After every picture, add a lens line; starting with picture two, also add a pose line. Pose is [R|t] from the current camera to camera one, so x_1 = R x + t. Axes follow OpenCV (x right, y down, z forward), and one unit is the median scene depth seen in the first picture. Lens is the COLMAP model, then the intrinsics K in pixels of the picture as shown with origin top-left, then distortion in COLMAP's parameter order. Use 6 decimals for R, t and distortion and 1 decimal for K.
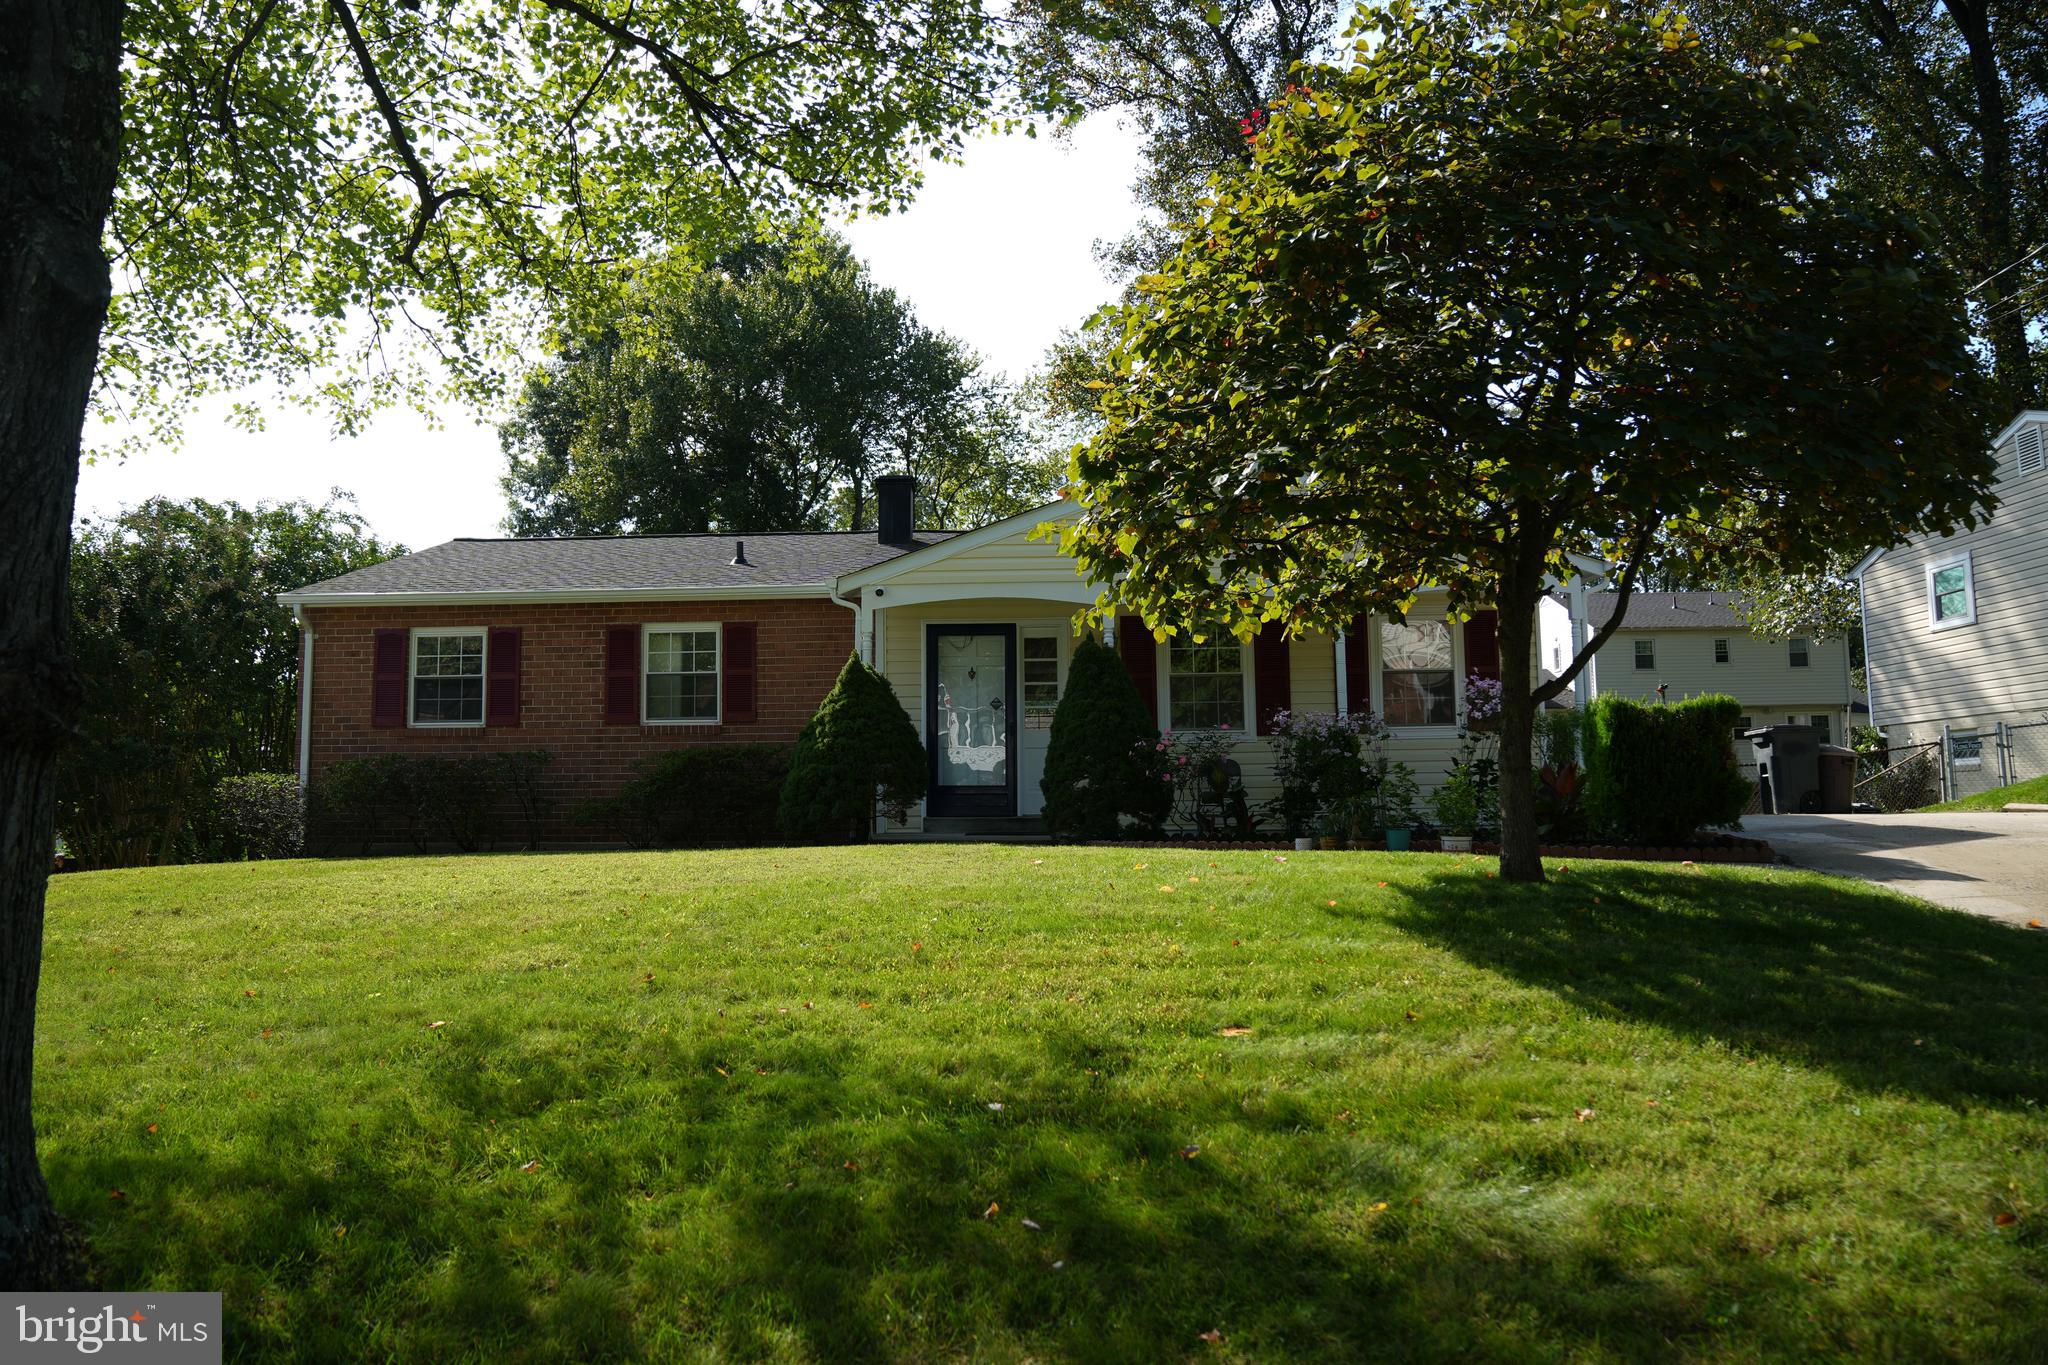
lens RADIAL K [[1429.7, 0, 1024.0], [0, 1429.7, 682.5], [0, 0, 1]] dist [-0.128632, 0.104760]
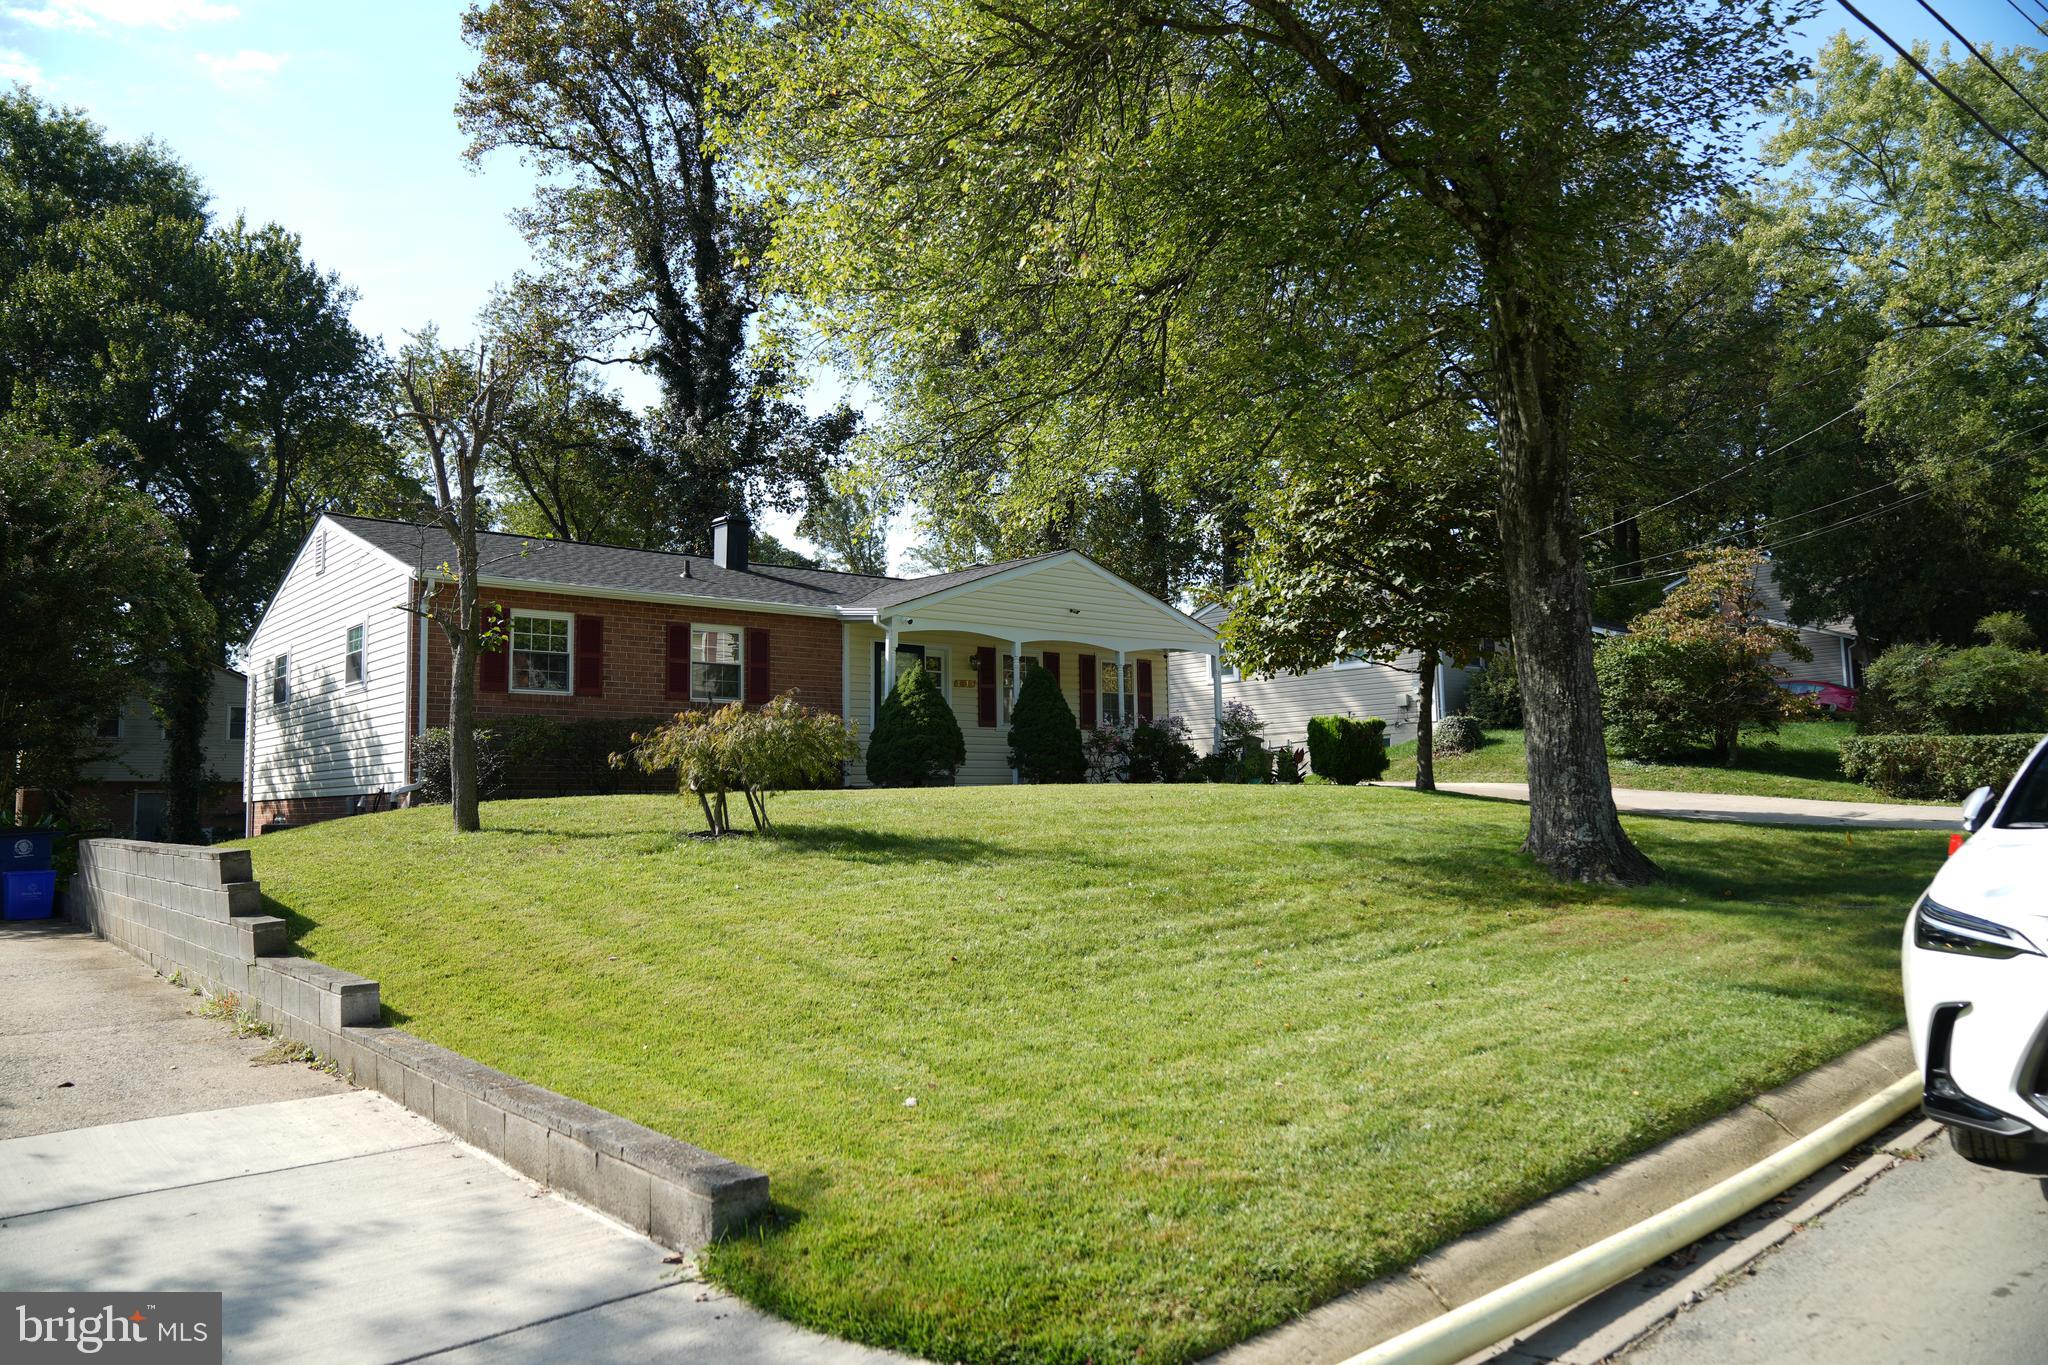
lens RADIAL K [[1414.7, 0, 1031.2], [0, 1414.7, 660.7], [0, 0, 1]] dist [-0.132300, 0.110560]
pose [[0.739427, 0.071553, 0.669424, -0.900032], [-0.056431, 0.997424, -0.044280, 0.032431], [-0.670868, -0.005034, 0.741560, -0.161448]]
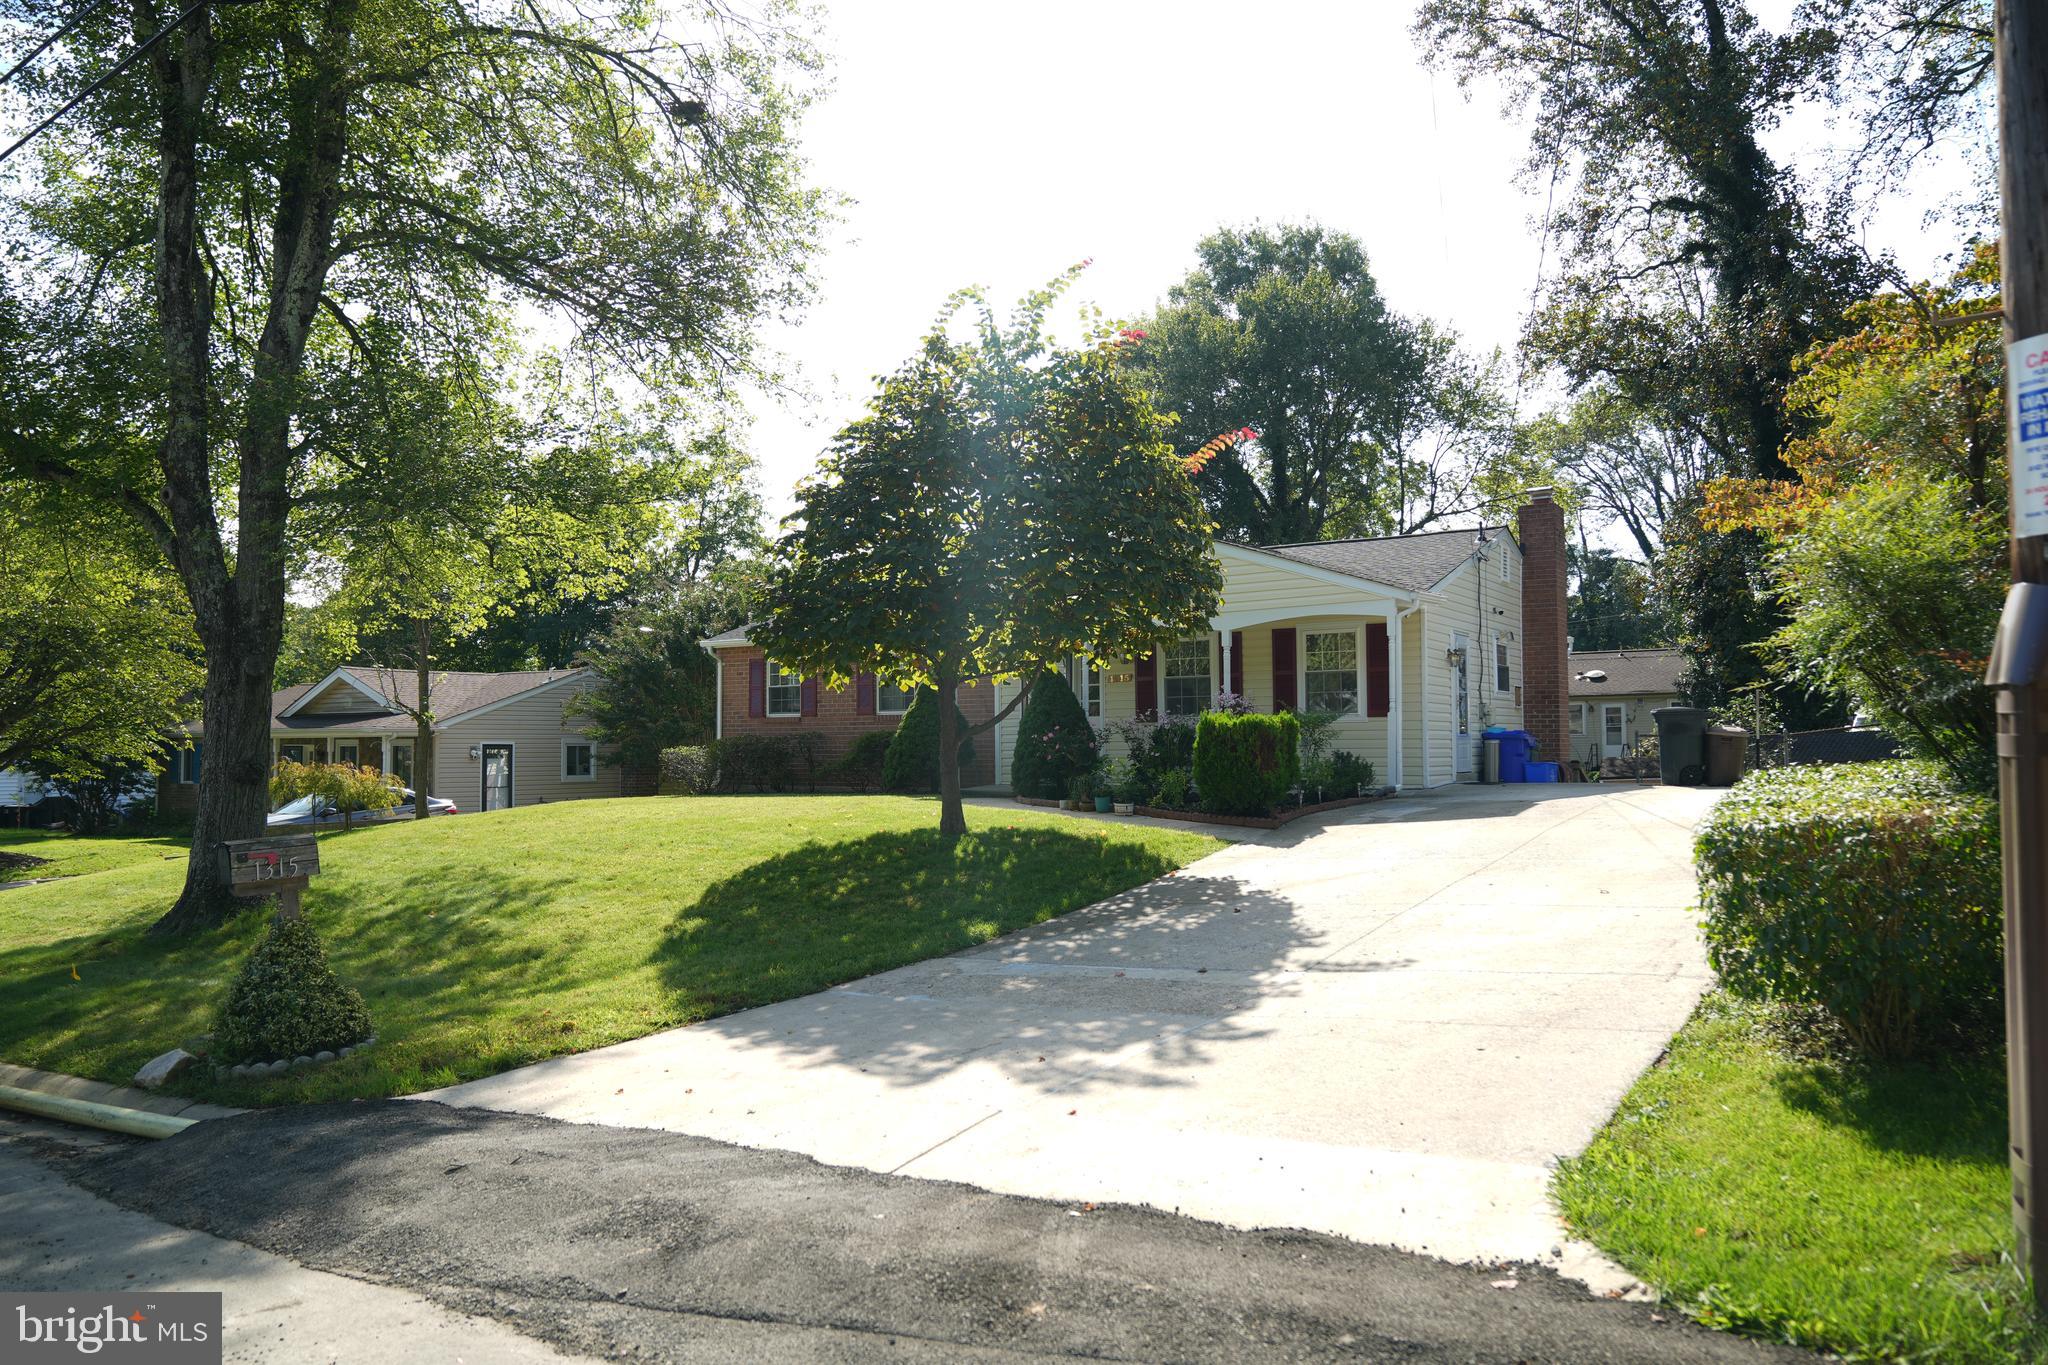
lens RADIAL K [[1419.4, 0, 1029.9], [0, 1419.4, 676.4], [0, 0, 1]] dist [-0.125819, 0.097607]
pose [[0.847332, -0.019899, -0.530691, 0.730629], [0.045739, 0.998319, 0.035598, -0.062648], [0.529090, -0.054436, 0.846818, -0.265673]]
